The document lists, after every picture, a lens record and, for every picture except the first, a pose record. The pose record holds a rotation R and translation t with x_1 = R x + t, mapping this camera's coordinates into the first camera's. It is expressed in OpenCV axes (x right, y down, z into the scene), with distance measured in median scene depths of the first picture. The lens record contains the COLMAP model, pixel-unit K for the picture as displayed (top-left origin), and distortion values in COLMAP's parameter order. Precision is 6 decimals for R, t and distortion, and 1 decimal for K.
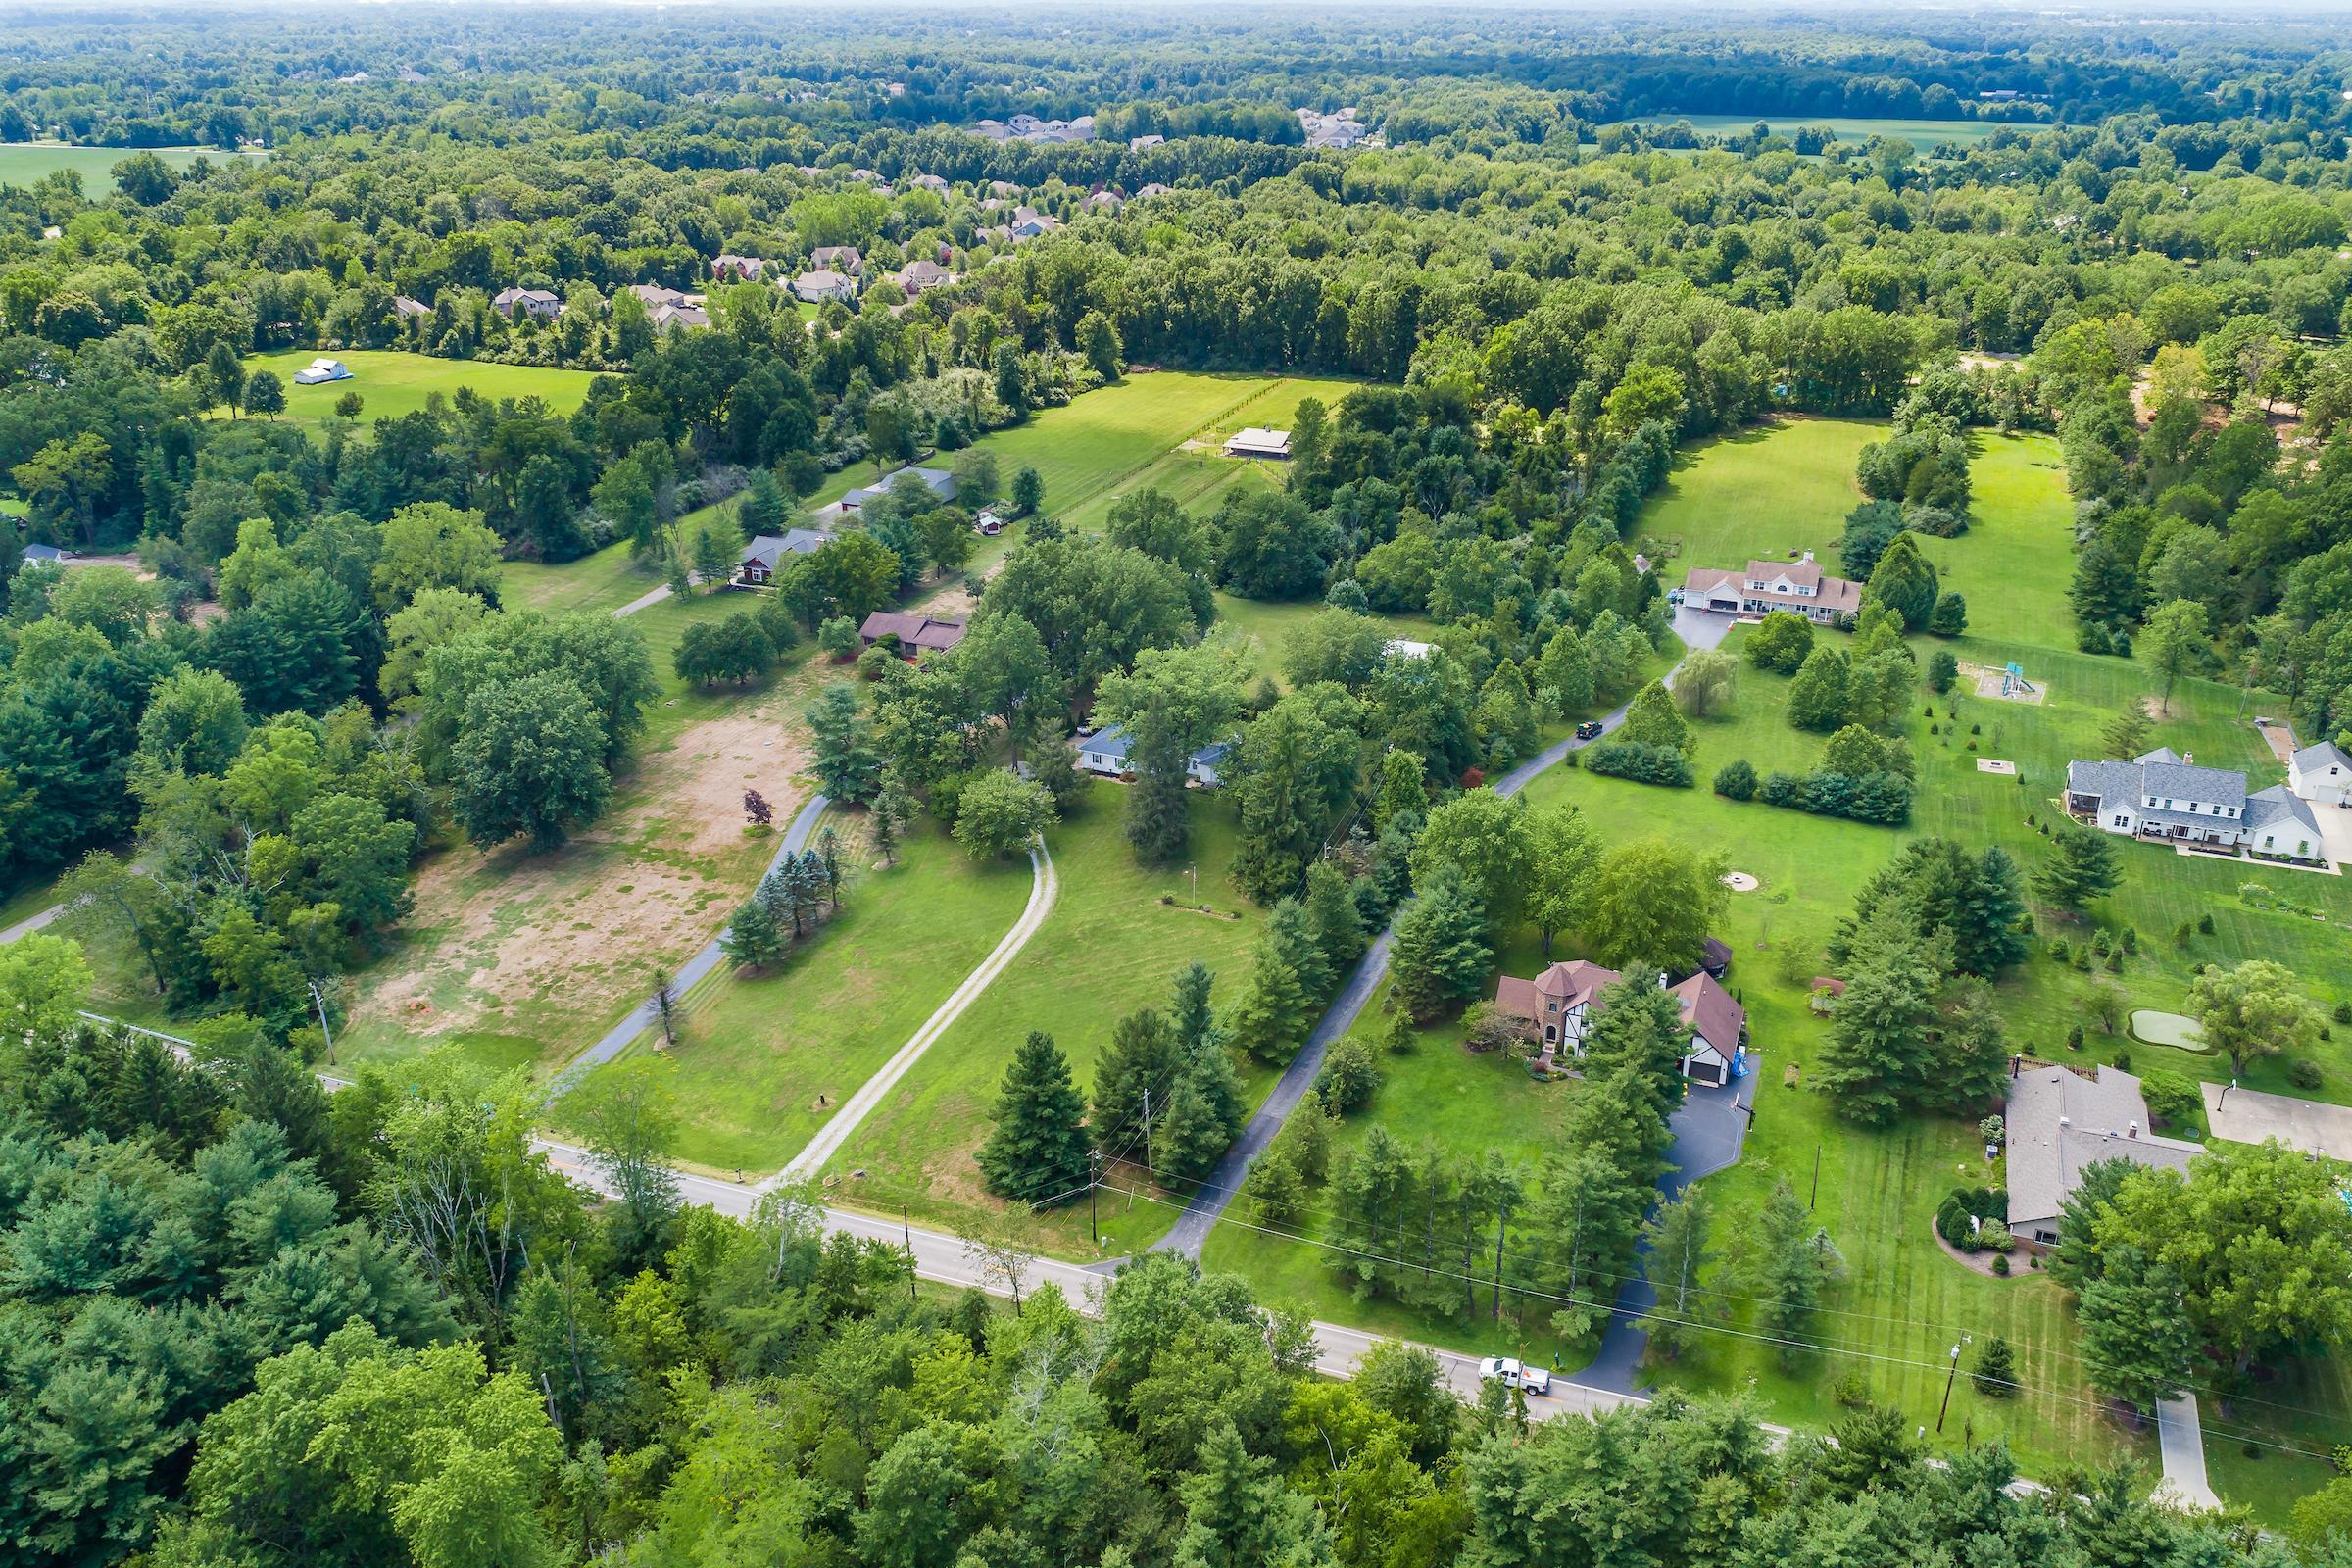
lens RADIAL K [[1856.4, 0, 1220.7], [0, 1856.4, 788.6], [0, 0, 1]] dist [-0.023090, 0.013445]
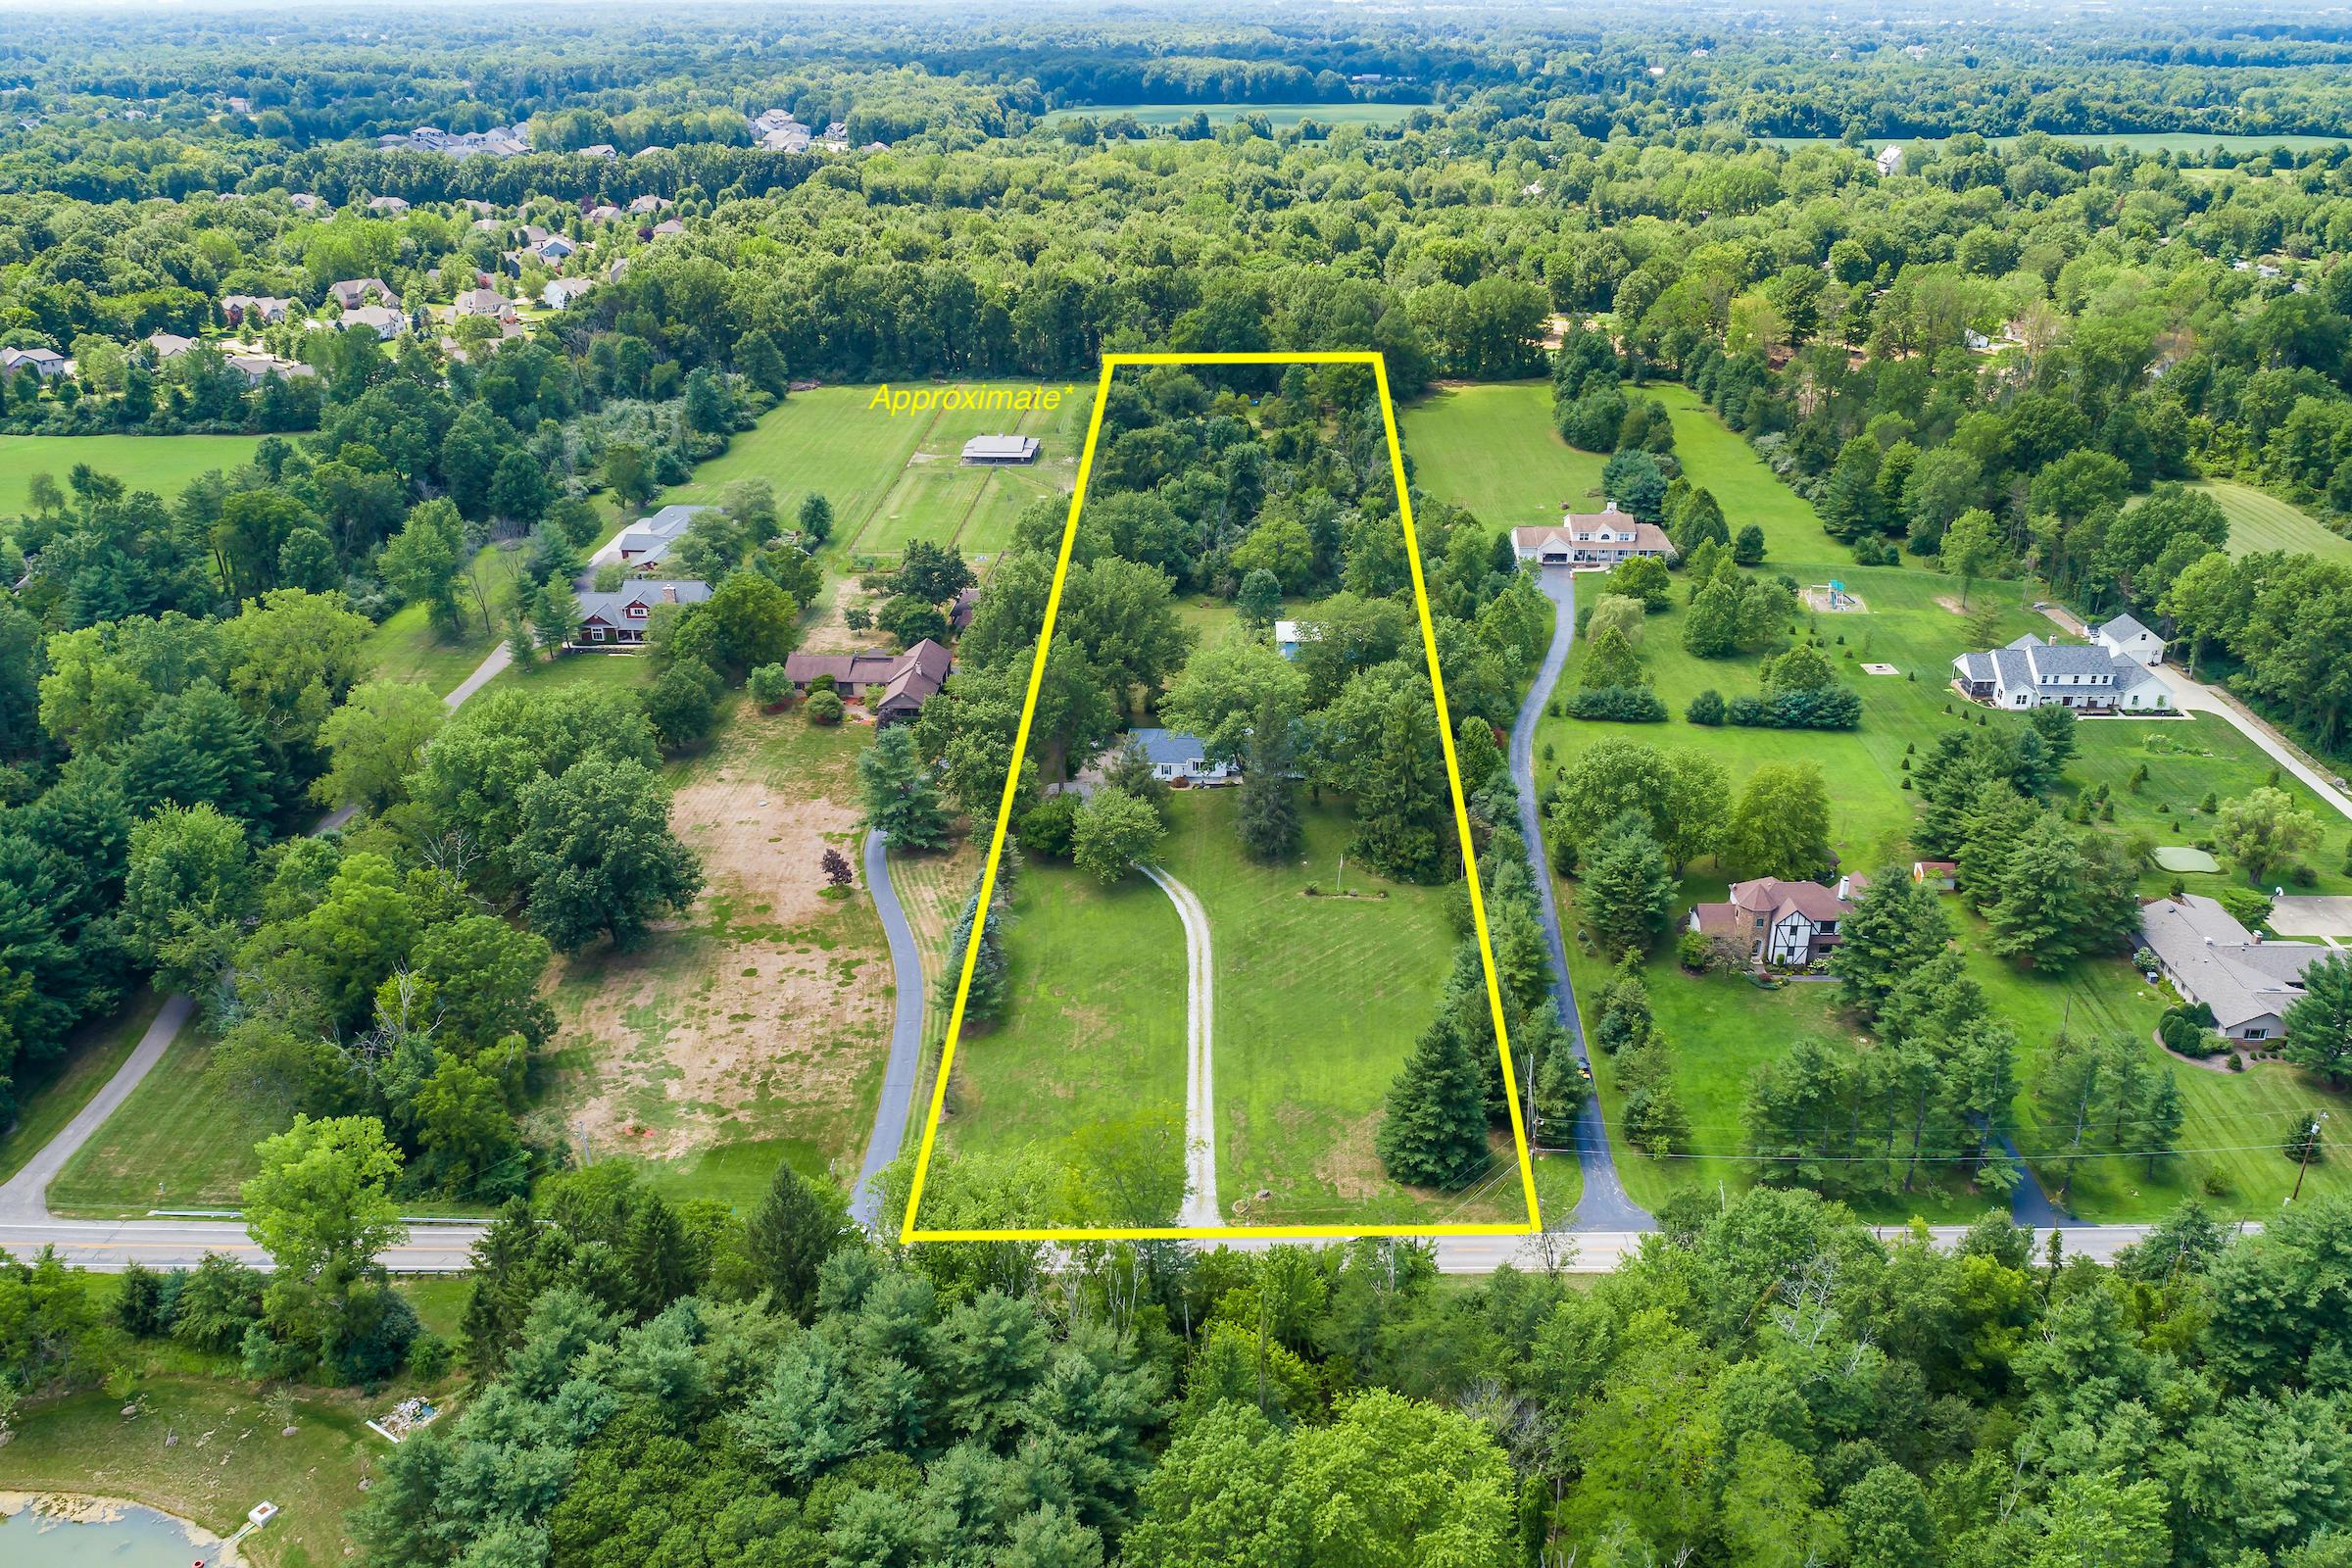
lens RADIAL K [[1856.4, 0, 1220.7], [0, 1856.4, 788.6], [0, 0, 1]] dist [-0.023090, 0.013445]
pose [[0.941405, -0.140148, 0.306783, -0.265930], [0.139344, 0.989937, 0.024640, -0.019336], [-0.307149, 0.019552, 0.951461, 0.029605]]
